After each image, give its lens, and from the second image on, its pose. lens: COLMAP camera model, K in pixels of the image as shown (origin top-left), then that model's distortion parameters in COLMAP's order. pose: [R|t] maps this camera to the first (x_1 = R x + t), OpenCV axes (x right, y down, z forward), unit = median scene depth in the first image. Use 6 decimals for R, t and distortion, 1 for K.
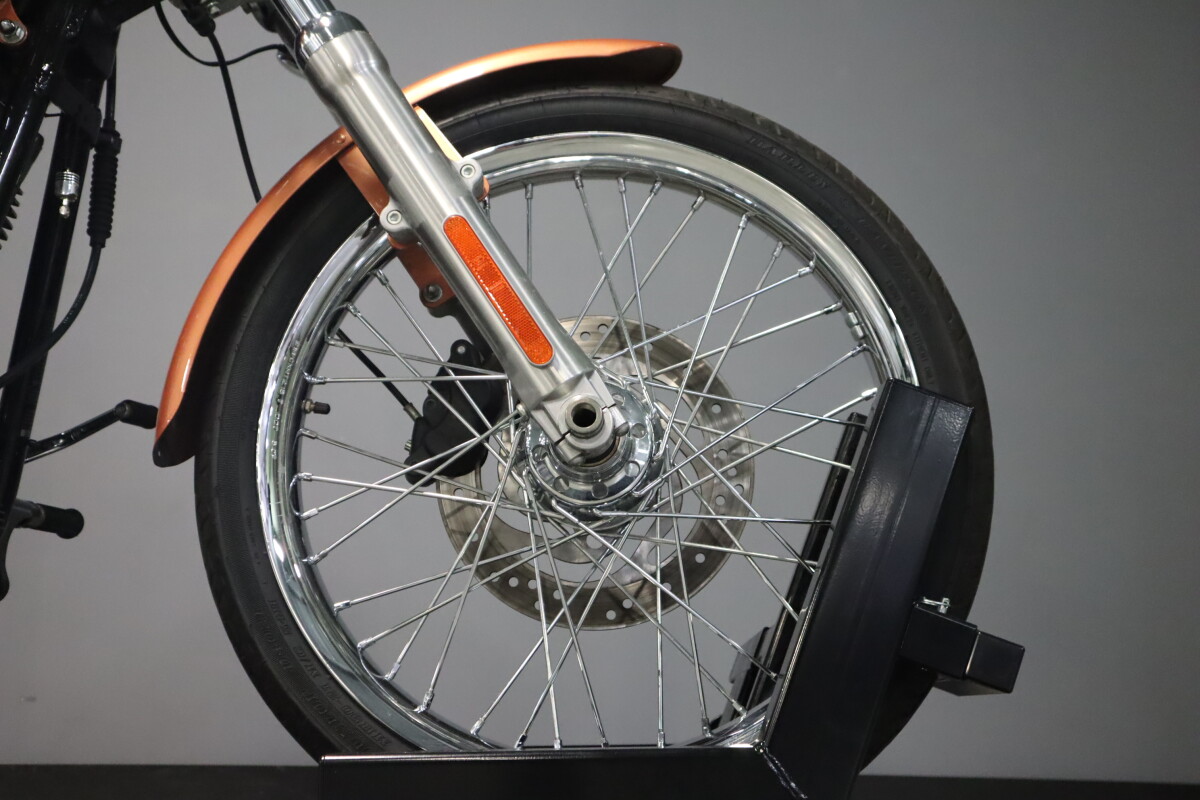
lens RADIAL K [[1336.3, 0, 603.0], [0, 1336.3, 419.9], [0, 0, 1]] dist [-0.008125, -0.000899]
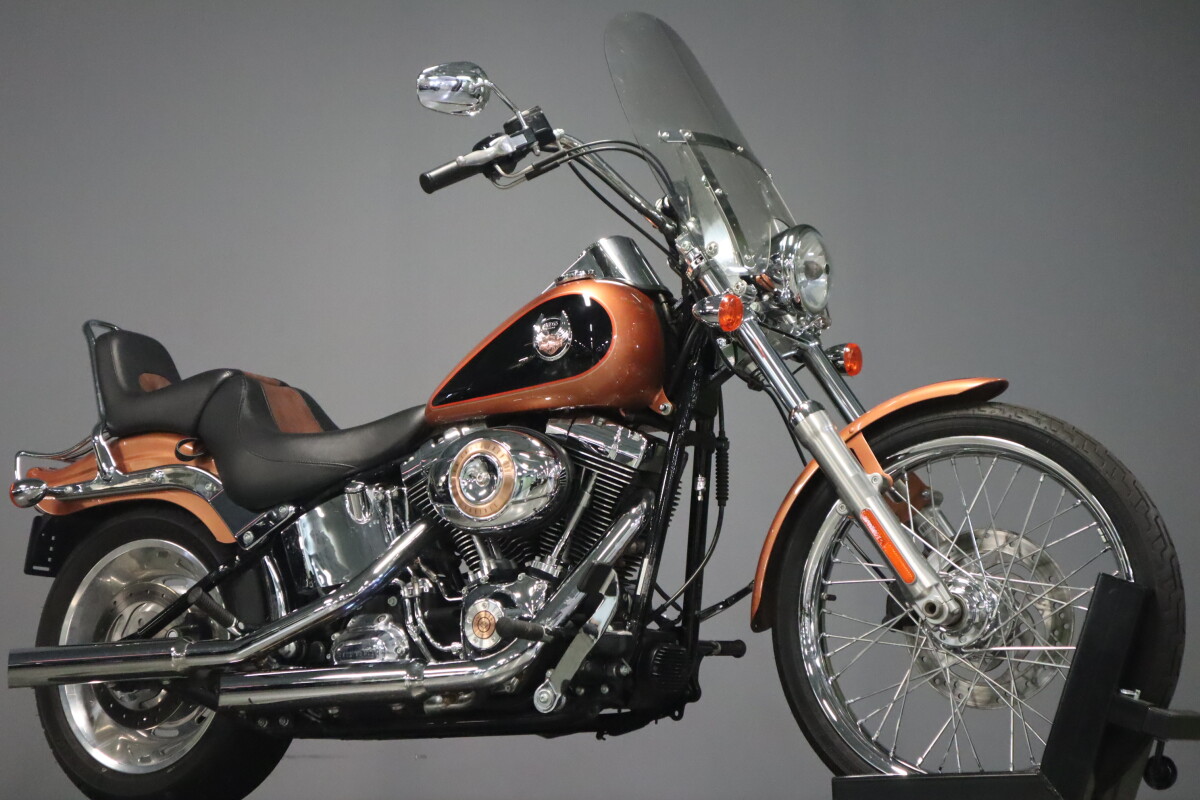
lens RADIAL K [[2181.0, 0, 600.0], [0, 2181.0, 400.0], [0, 0, 1]] dist [-0.052018, 0.182611]
pose [[0.866396, -0.096405, -0.489963, 1.040402], [0.112096, 0.993694, 0.002698, -0.331064], [0.486613, -0.057260, 0.871739, -1.825201]]
